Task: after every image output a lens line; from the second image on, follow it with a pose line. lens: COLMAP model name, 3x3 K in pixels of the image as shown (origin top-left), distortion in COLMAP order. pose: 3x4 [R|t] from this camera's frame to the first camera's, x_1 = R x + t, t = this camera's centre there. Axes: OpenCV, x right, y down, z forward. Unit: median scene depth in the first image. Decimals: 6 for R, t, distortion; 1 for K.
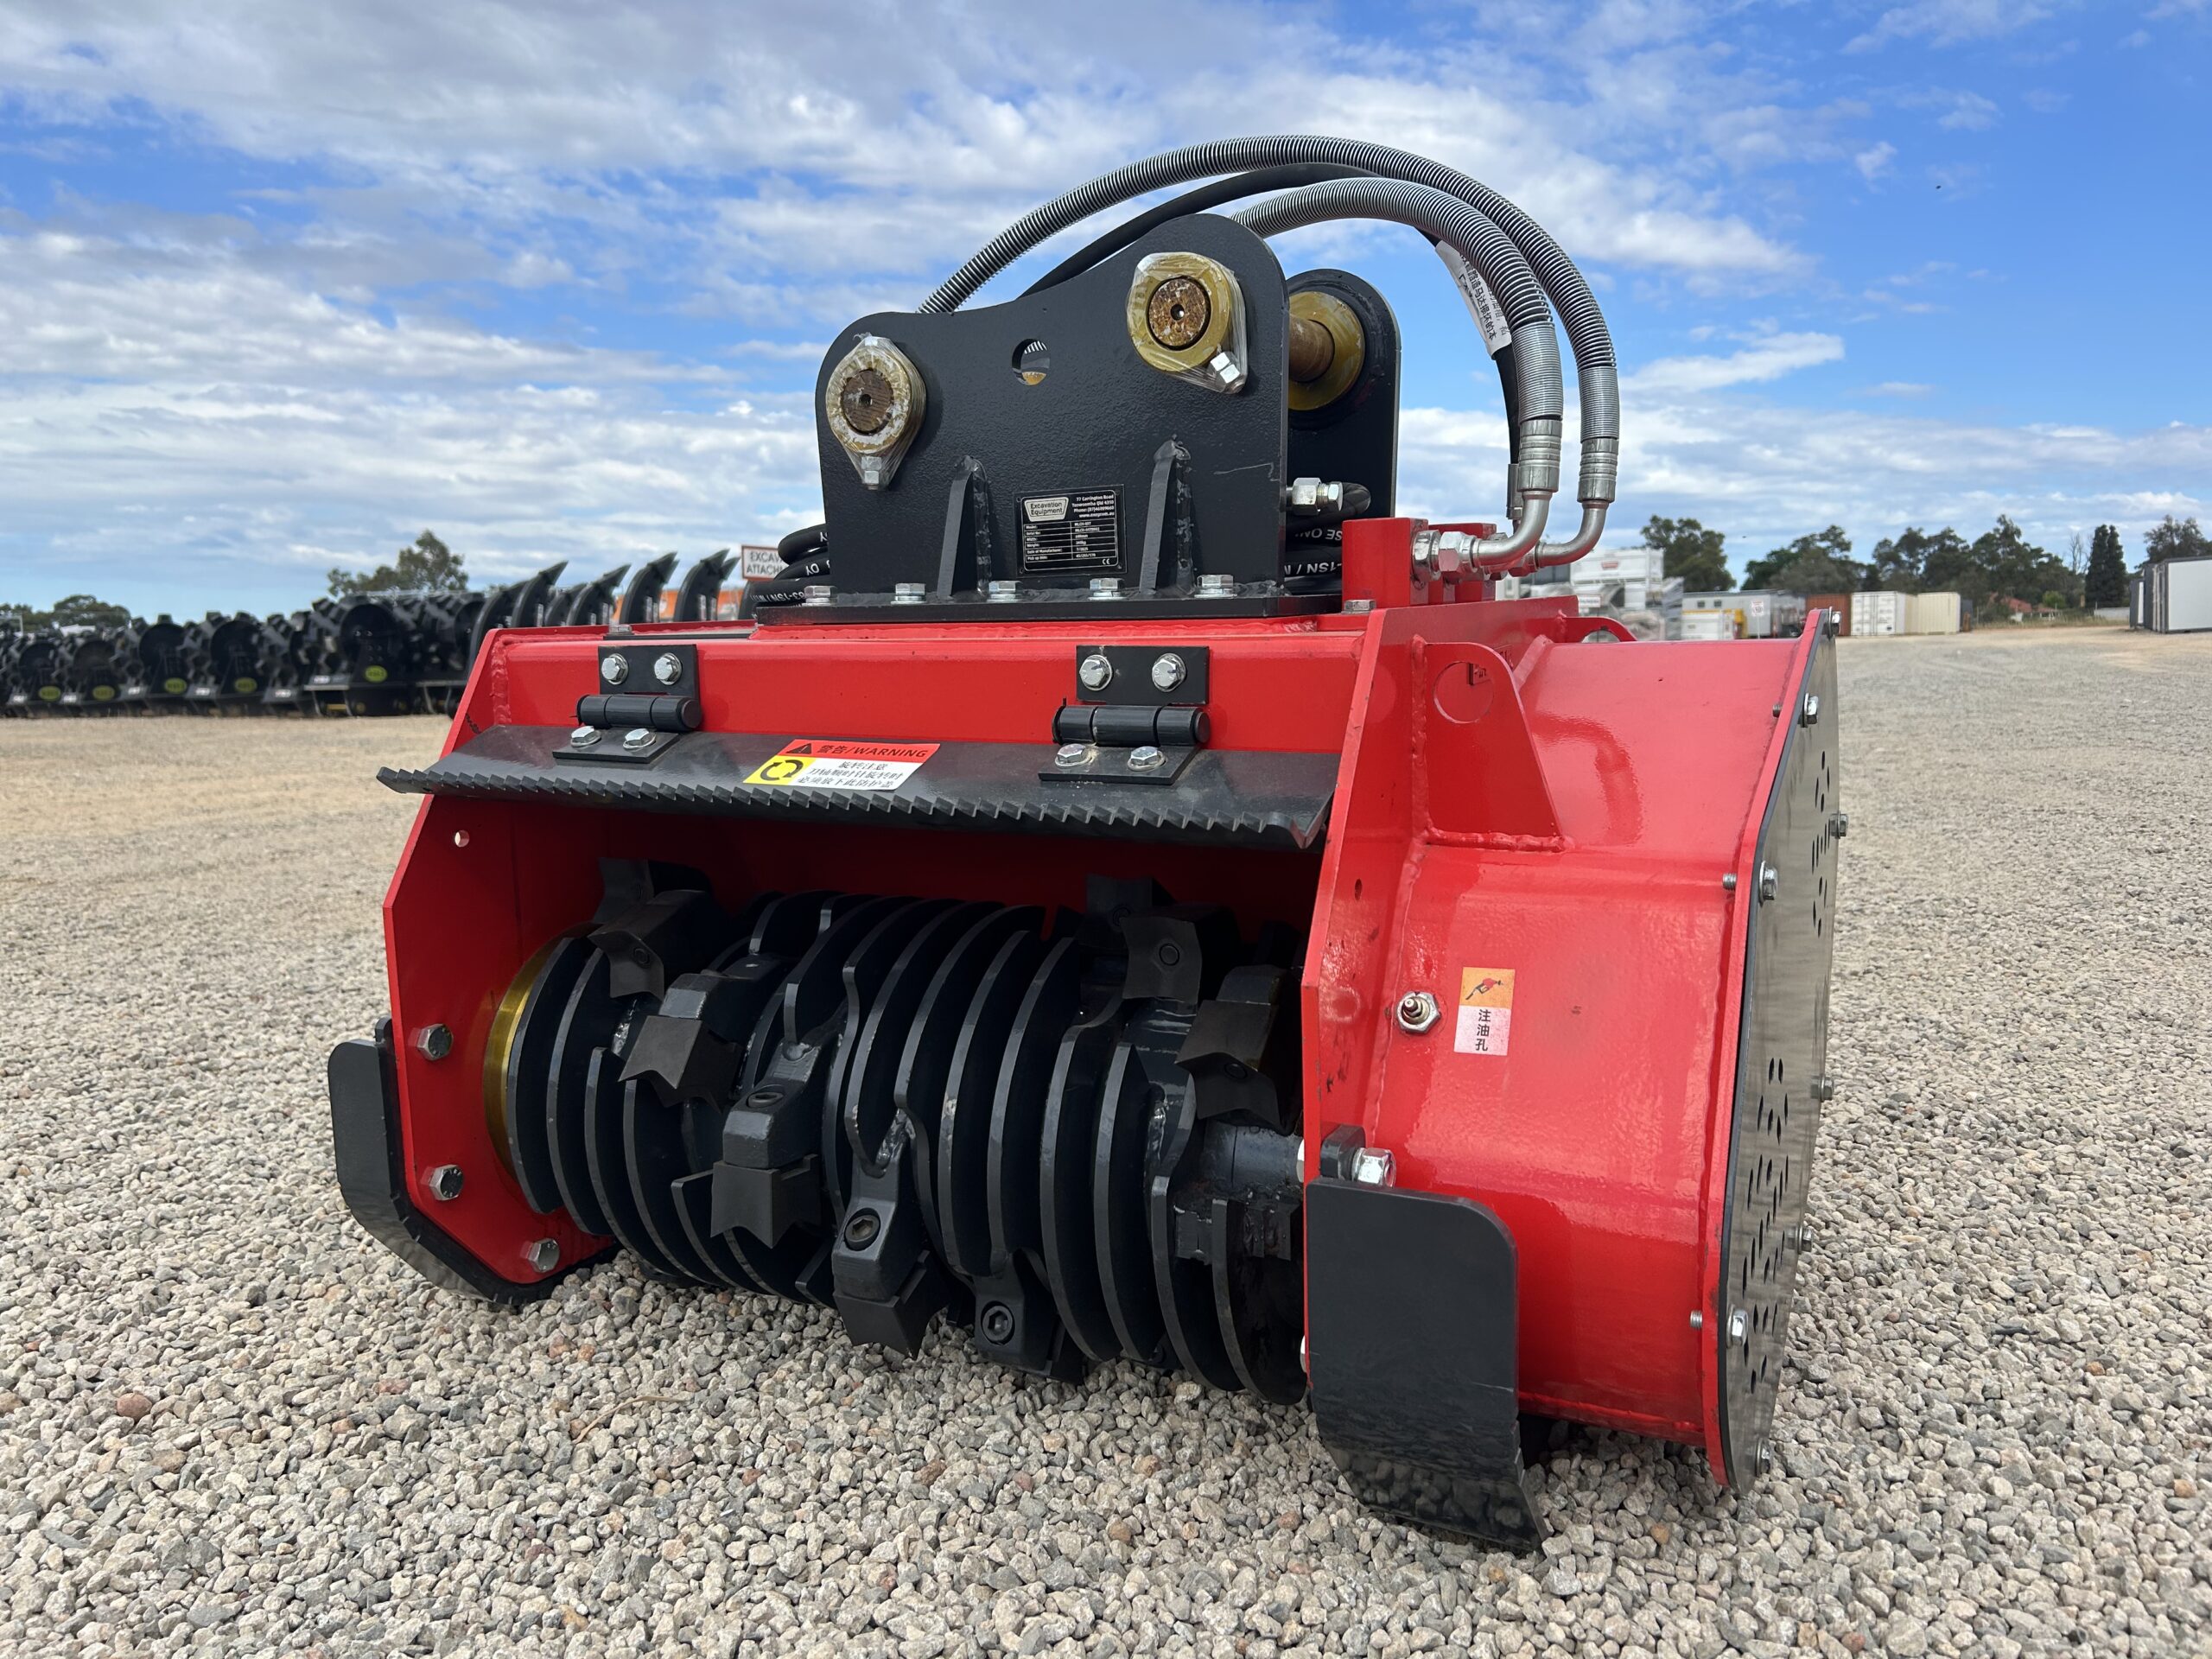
lens RADIAL K [[1714.5, 0, 1128.3], [0, 1714.5, 813.7], [0, 0, 1]] dist [0.027478, -0.030378]
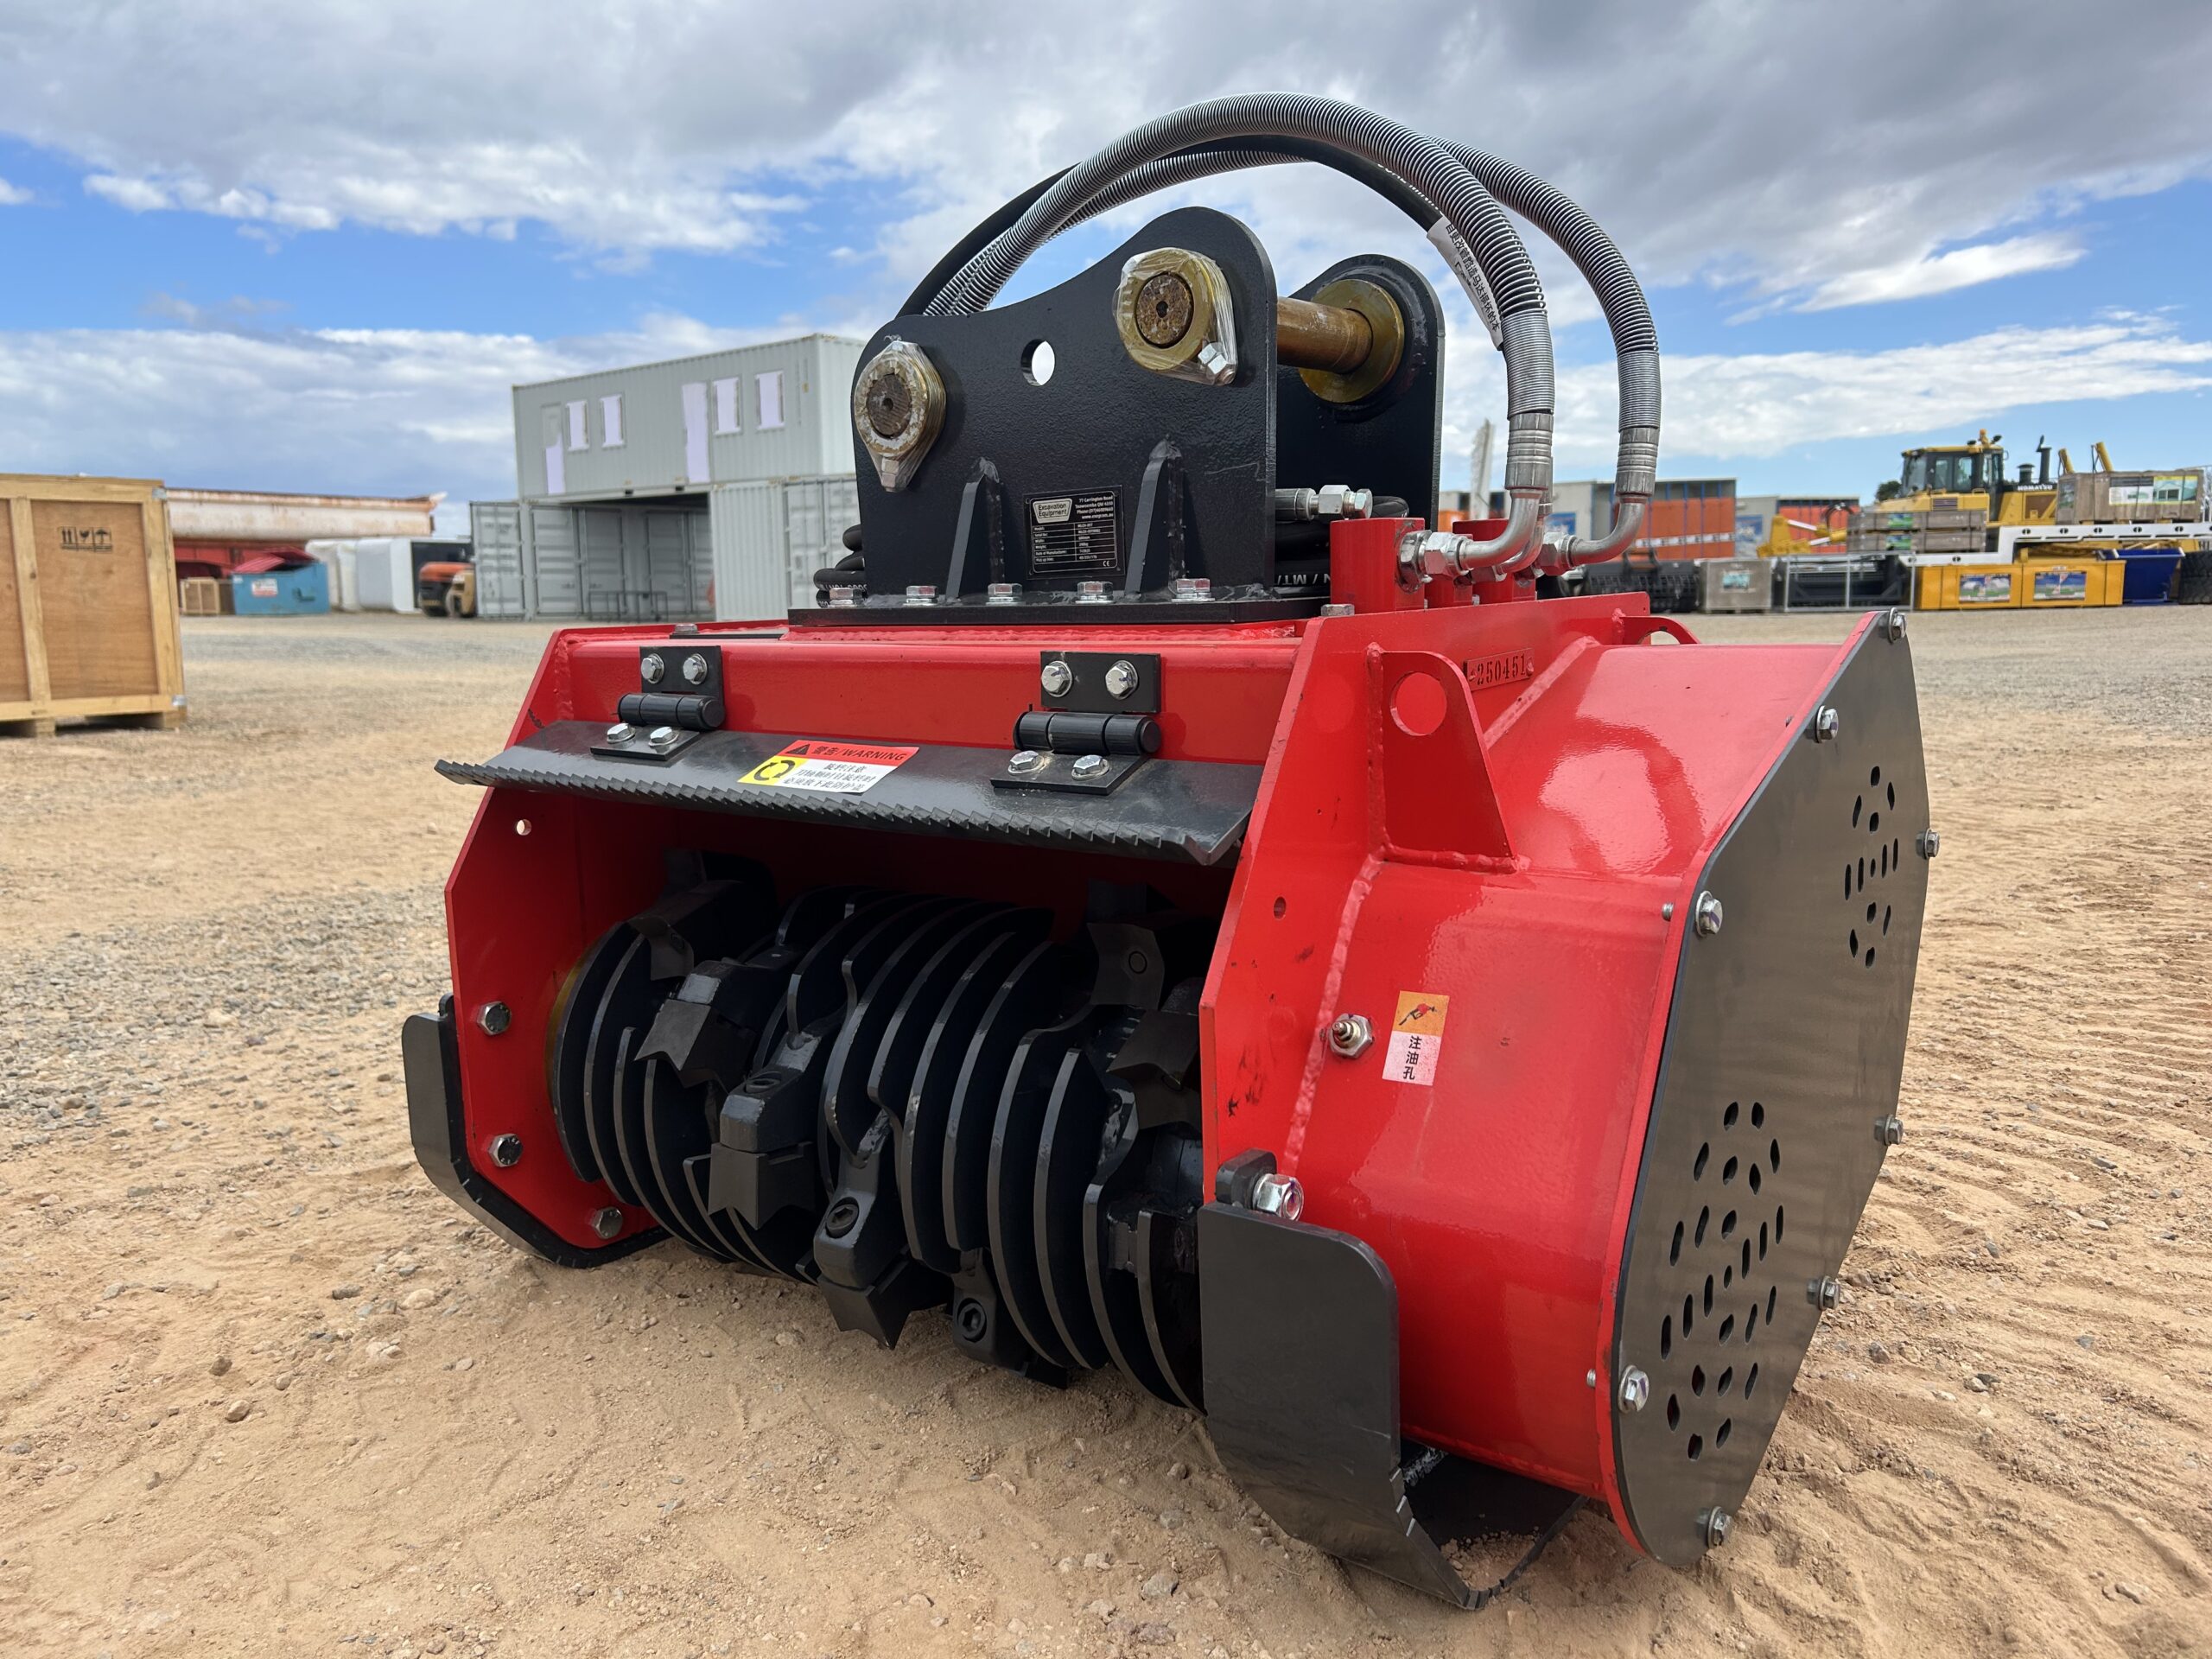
lens RADIAL K [[1714.6, 0, 1123.6], [0, 1714.6, 829.5], [0, 0, 1]] dist [0.027436, -0.027946]
pose [[0.982010, 0.023022, -0.187420, 0.197471], [-0.018586, 0.999505, 0.025395, -0.019885], [0.187912, -0.021455, 0.981952, 0.027253]]
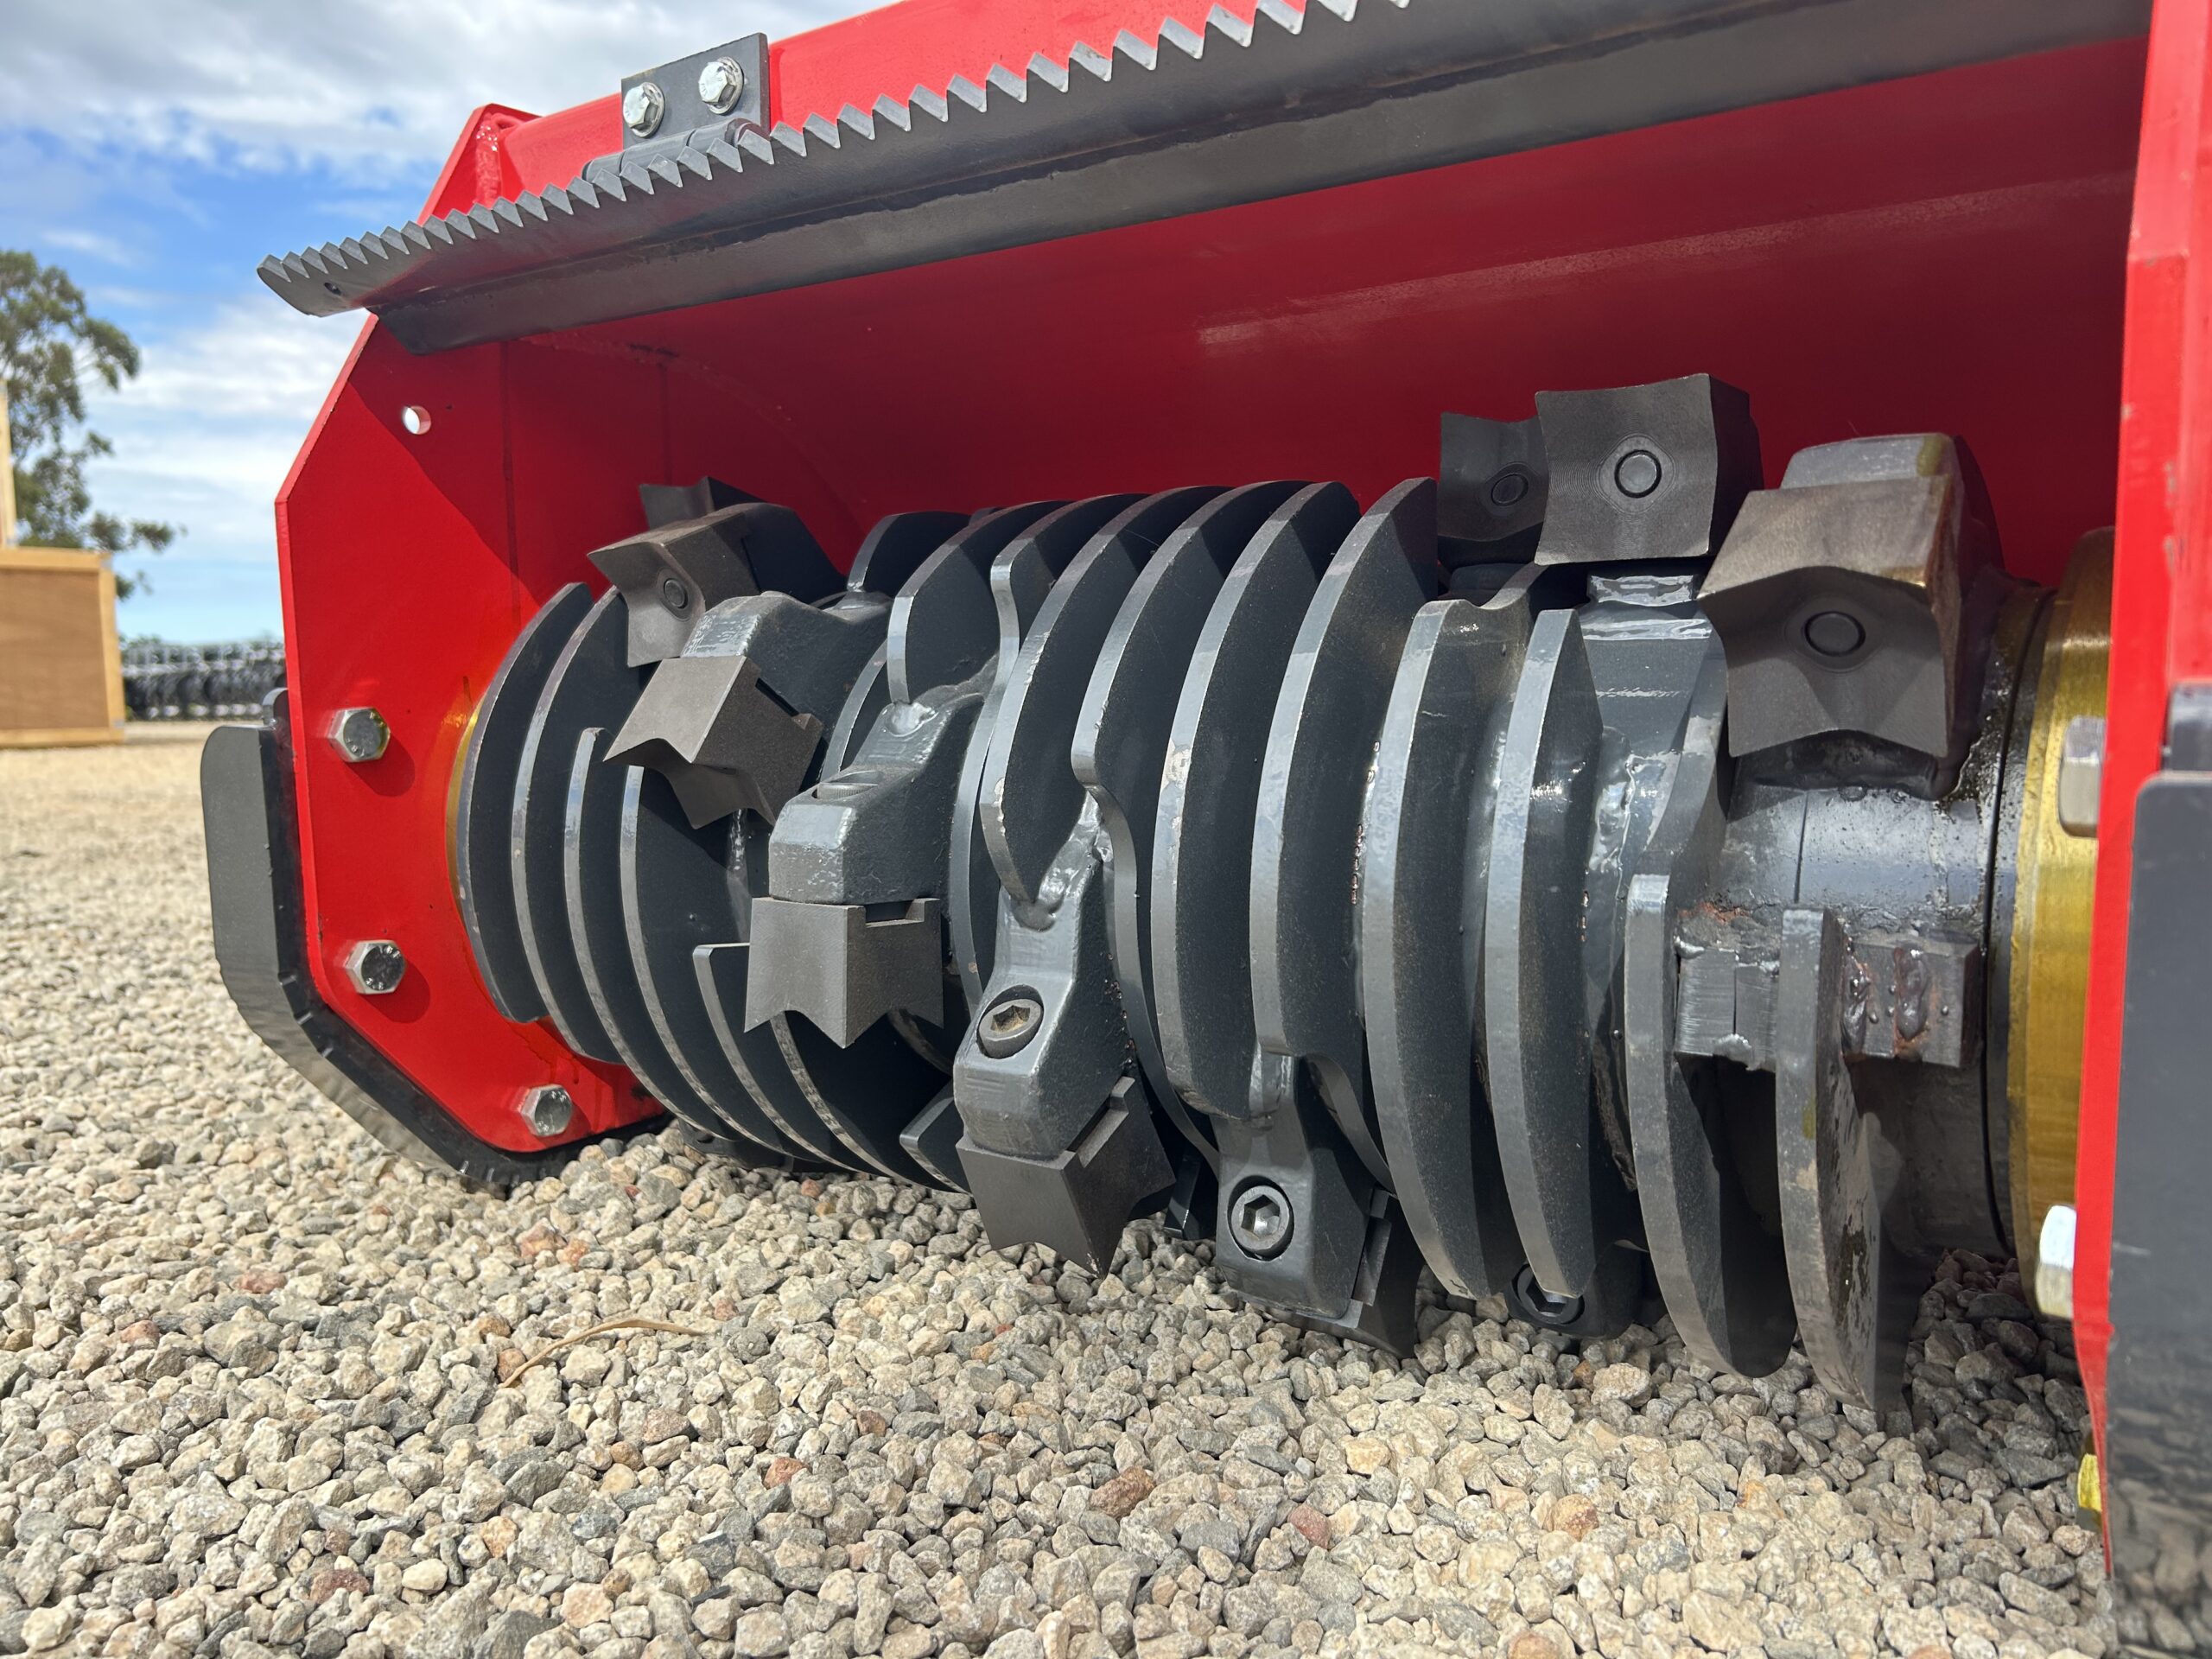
lens RADIAL K [[1689.7, 0, 1106.0], [0, 1689.7, 829.5], [0, 0, 1]] dist [0.039032, -0.058486]
pose [[0.987868, 0.021208, -0.153843, -0.046119], [-0.024775, 0.999466, -0.021305, 0.192234], [0.153309, 0.024858, 0.987866, 0.484656]]
